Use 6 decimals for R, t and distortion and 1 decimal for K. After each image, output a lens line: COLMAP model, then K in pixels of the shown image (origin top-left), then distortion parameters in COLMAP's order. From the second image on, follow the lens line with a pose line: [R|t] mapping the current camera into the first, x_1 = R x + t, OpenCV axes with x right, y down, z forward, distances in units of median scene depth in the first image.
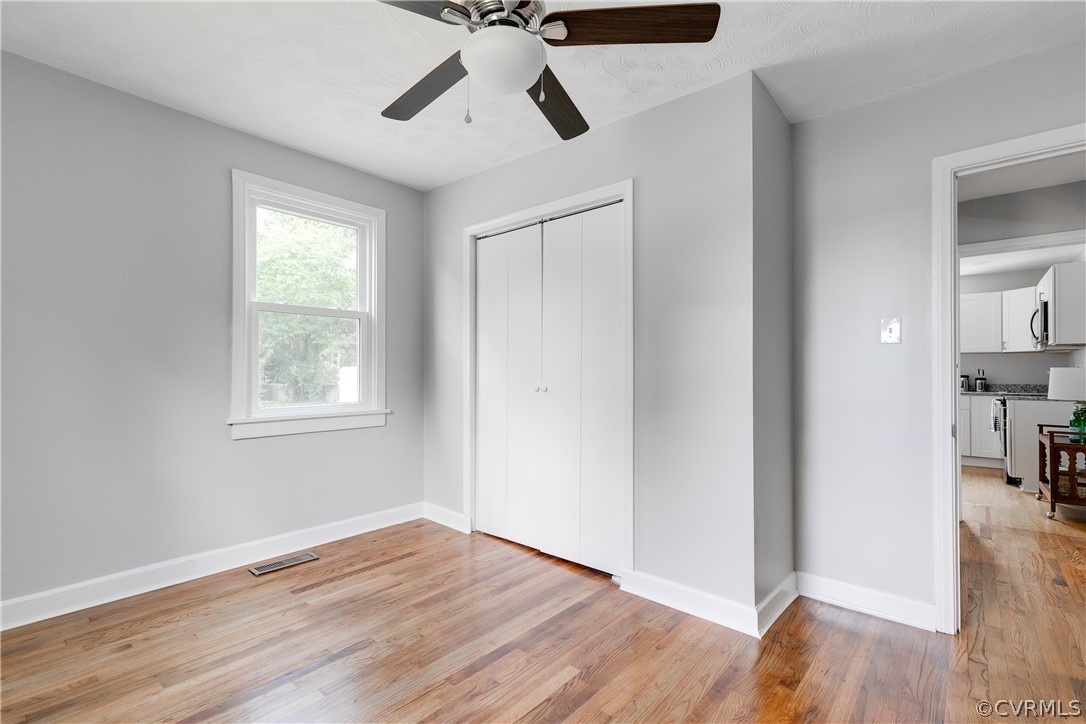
lens RADIAL K [[499.5, 0, 540.0], [0, 499.5, 365.2], [0, 0, 1]] dist [0.004928, 0.000229]
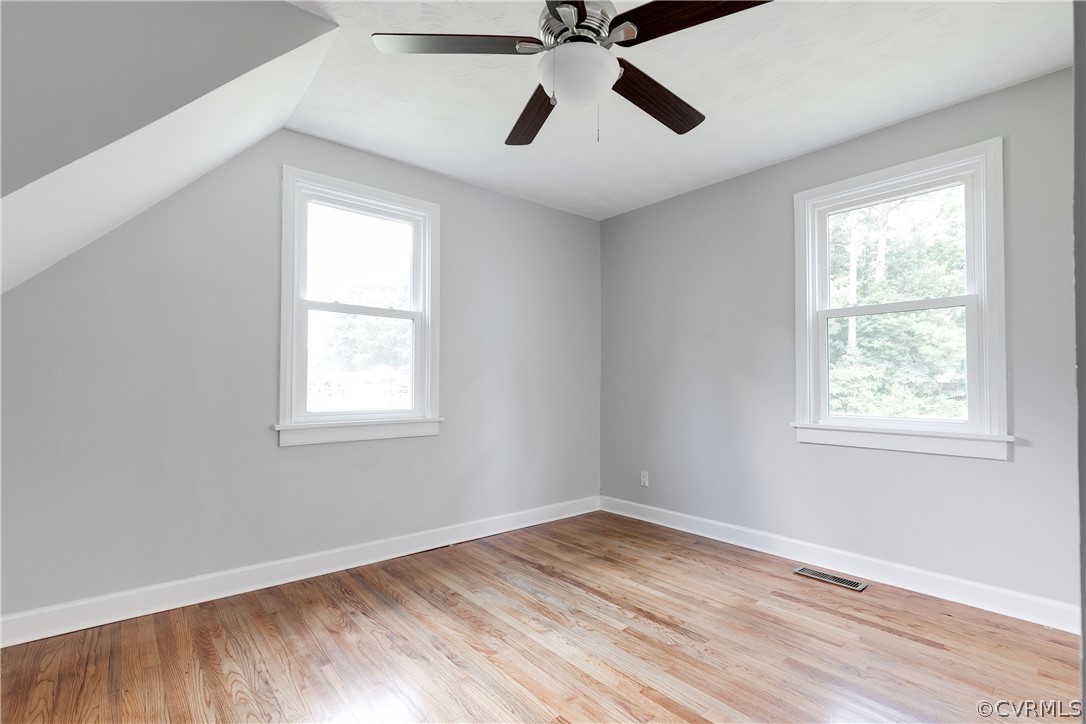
lens RADIAL K [[499.5, 0, 543.3], [0, 499.5, 366.3], [0, 0, 1]] dist [0.004928, 0.000229]
pose [[-0.147367, -0.032910, -0.988534, 0.586034], [0.009074, 0.999359, -0.034623, 0.019027], [0.989040, -0.014073, -0.146974, 0.661197]]
